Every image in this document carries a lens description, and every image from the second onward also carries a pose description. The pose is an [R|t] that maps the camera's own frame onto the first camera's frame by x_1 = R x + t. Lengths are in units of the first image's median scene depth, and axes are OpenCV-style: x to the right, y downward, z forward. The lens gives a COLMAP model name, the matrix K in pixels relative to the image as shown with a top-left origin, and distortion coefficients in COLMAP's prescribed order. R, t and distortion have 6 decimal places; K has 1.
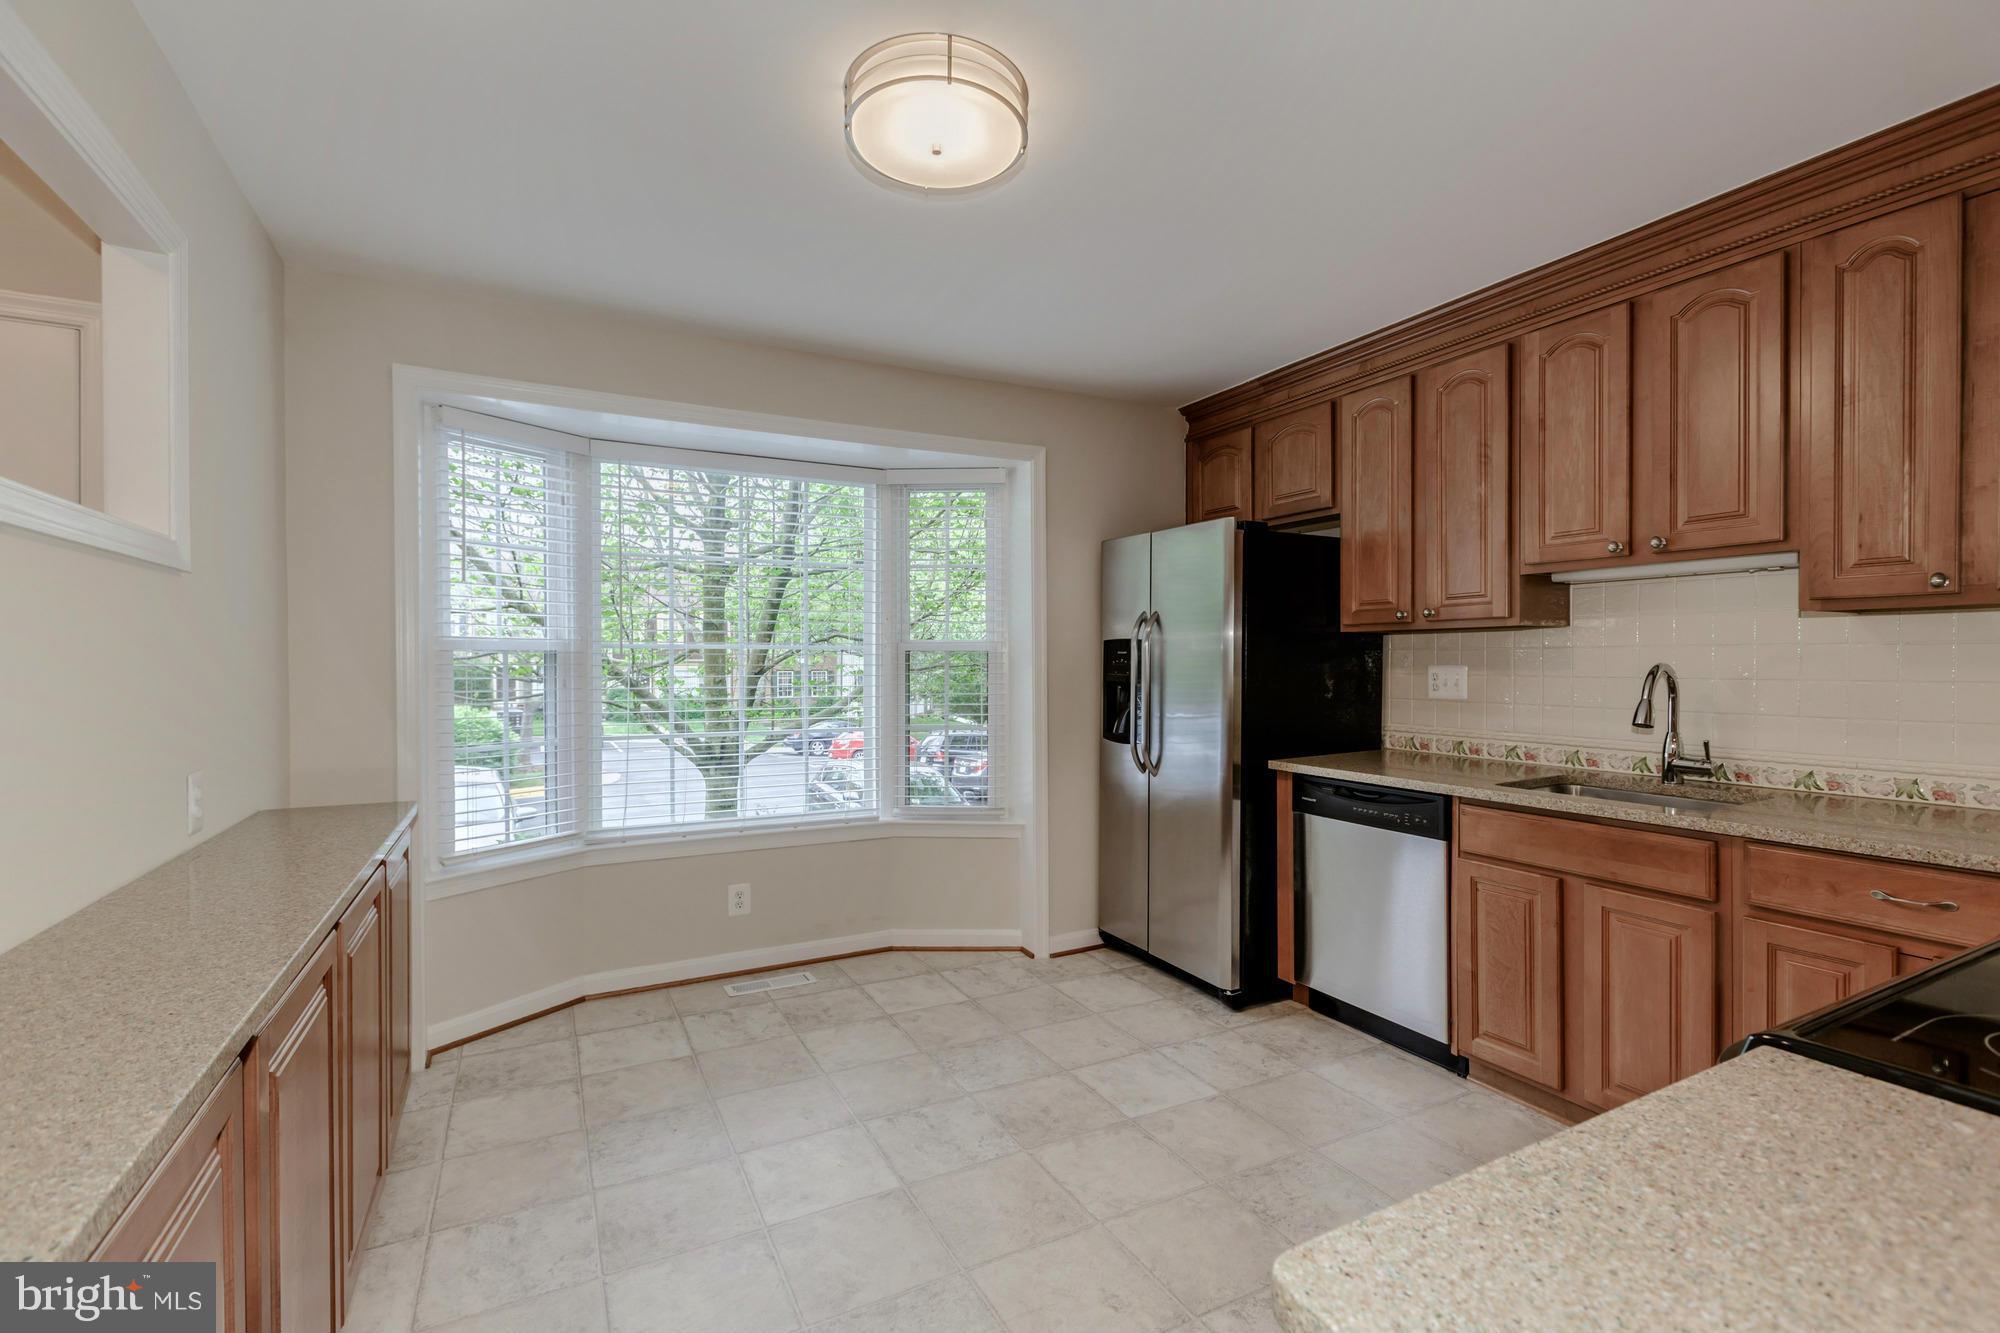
lens RADIAL K [[885.7, 0, 993.2], [0, 885.7, 671.4], [0, 0, 1]] dist [-0.000868, 0.000115]
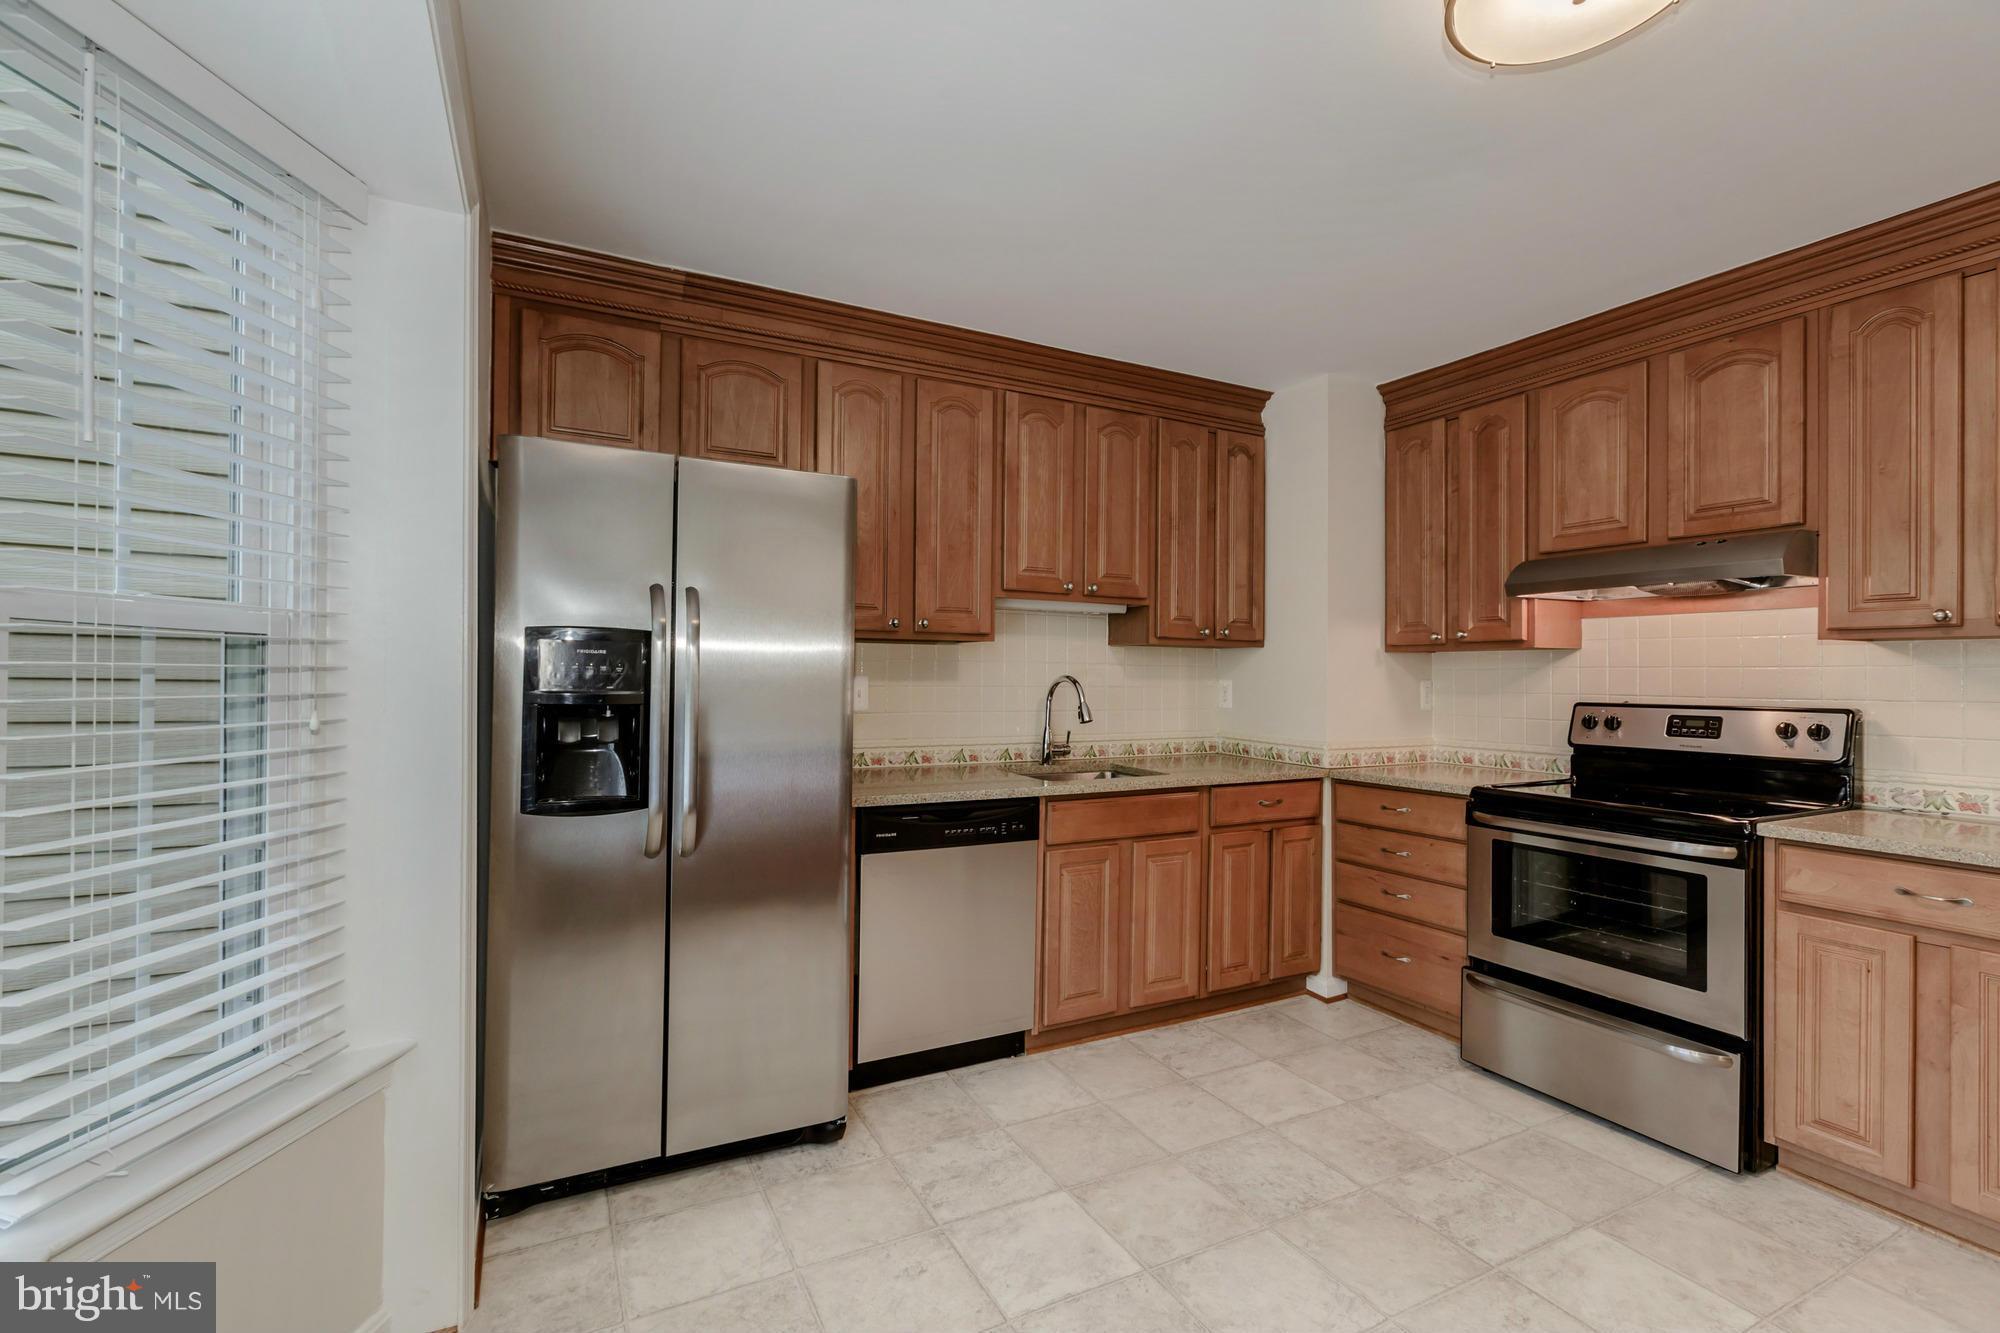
lens RADIAL K [[885.7, 0, 993.2], [0, 885.7, 671.4], [0, 0, 1]] dist [-0.000868, 0.000115]
pose [[0.012018, 0.004787, 0.999916, -0.562542], [0.003219, 0.999983, -0.004826, -0.008839], [-0.999923, 0.003277, 0.012002, 1.023531]]
